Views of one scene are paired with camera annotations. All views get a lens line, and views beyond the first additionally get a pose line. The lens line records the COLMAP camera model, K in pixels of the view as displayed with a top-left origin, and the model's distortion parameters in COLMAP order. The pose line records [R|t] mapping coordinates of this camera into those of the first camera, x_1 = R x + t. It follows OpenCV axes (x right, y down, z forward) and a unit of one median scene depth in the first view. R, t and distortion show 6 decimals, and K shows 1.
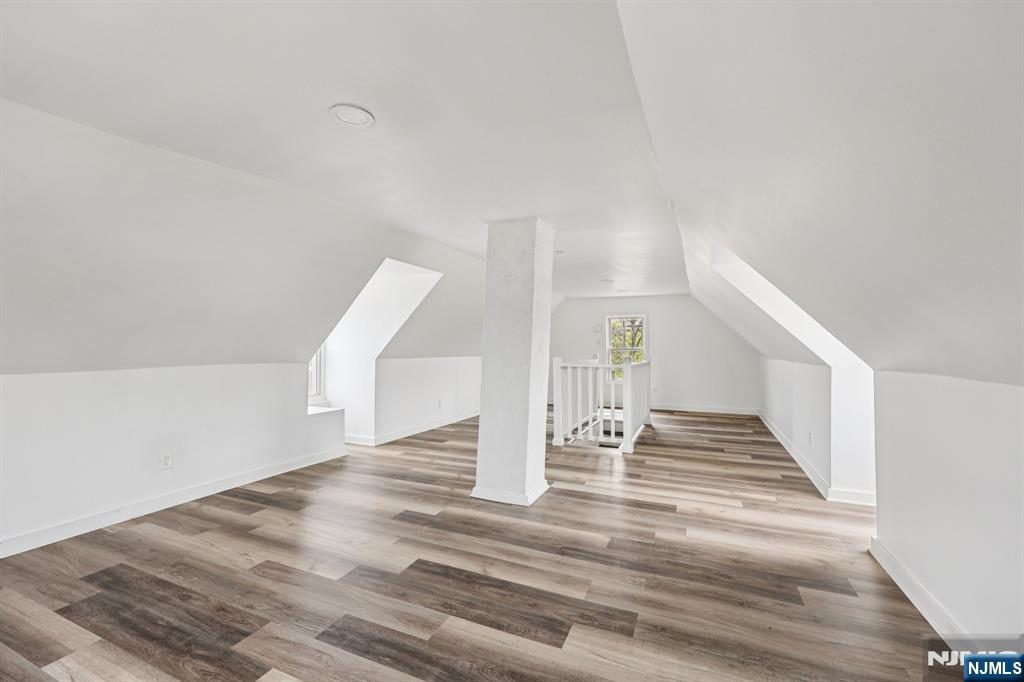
lens RADIAL K [[429.0, 0, 505.1], [0, 429.0, 343.2], [0, 0, 1]] dist [0.002263, 0.000270]
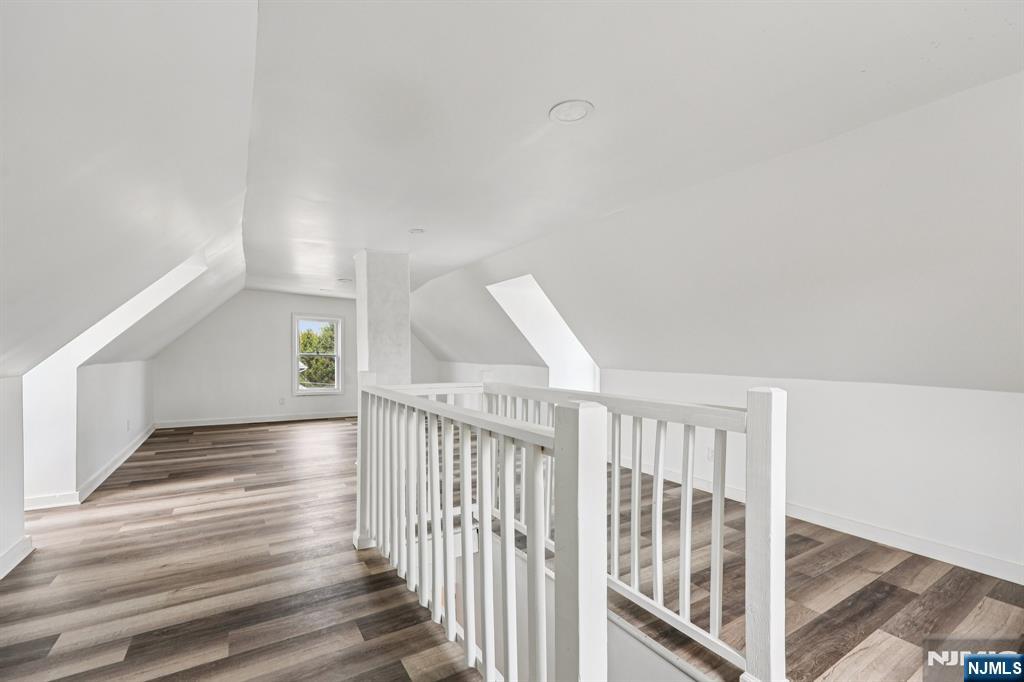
lens RADIAL K [[429.0, 0, 512.9], [0, 429.0, 348.2], [0, 0, 1]] dist [0.002263, 0.000270]
pose [[-0.538880, -0.019389, -0.842160, 0.972248], [0.004129, 0.999662, -0.025657, 0.033121], [0.842373, -0.017303, -0.538618, 2.196691]]
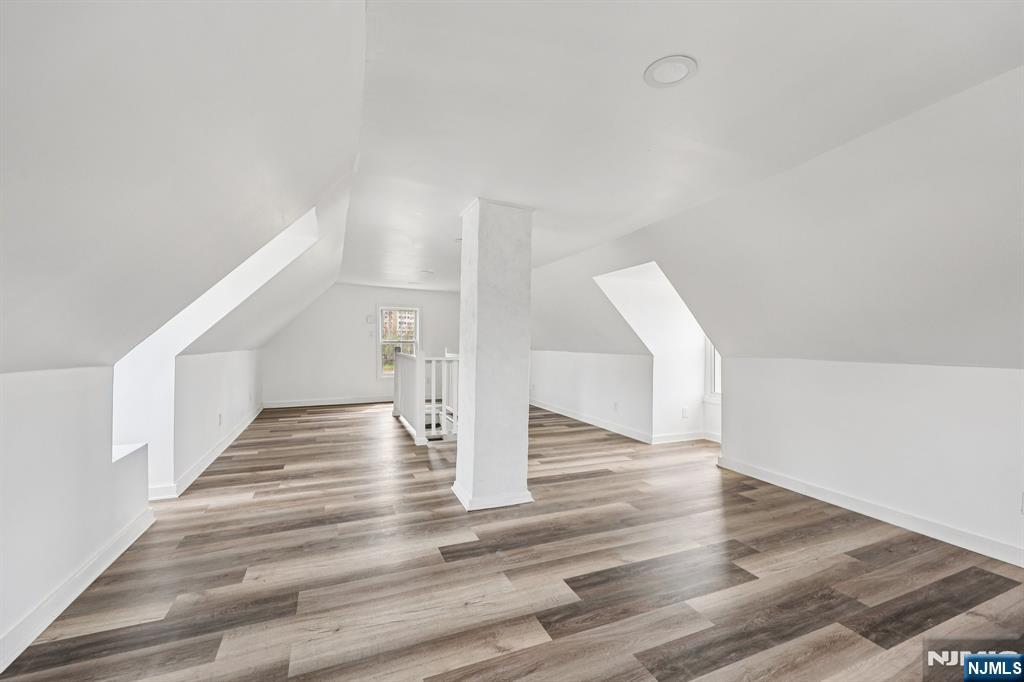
lens RADIAL K [[429.0, 0, 511.5], [0, 429.0, 342.4], [0, 0, 1]] dist [0.002263, 0.000270]
pose [[0.672651, 0.005544, 0.739939, -0.700064], [-0.016481, 0.999836, 0.007491, 0.007692], [-0.739777, -0.017234, 0.672632, 0.373279]]
